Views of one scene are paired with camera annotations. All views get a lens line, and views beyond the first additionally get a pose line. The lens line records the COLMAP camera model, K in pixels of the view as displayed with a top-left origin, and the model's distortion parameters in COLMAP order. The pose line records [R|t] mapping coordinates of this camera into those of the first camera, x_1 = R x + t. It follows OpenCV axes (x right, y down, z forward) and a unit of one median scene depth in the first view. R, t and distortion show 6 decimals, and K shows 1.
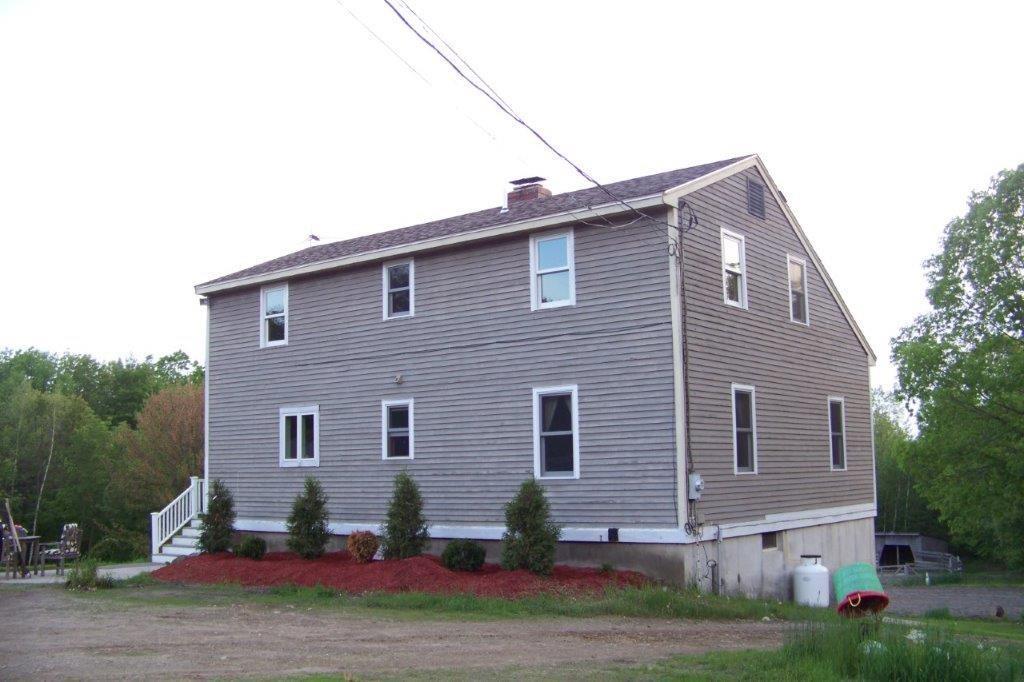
lens RADIAL K [[1054.9, 0, 511.3], [0, 1054.9, 368.7], [0, 0, 1]] dist [-0.066797, -0.000187]
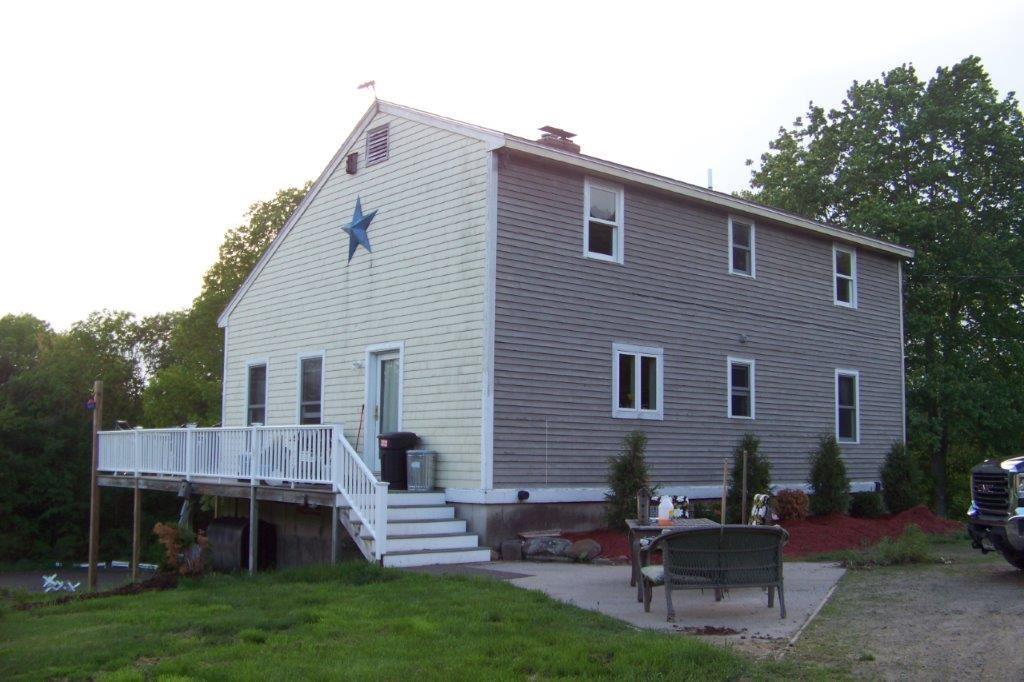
lens RADIAL K [[1009.4, 0, 512.0], [0, 1009.4, 341.0], [0, 0, 1]] dist [-0.019839, -0.005685]
pose [[0.184606, 0.120601, 0.975385, -1.059050], [-0.119968, 0.987786, -0.099429, 0.131875], [-0.975463, -0.098660, 0.196819, 1.016109]]
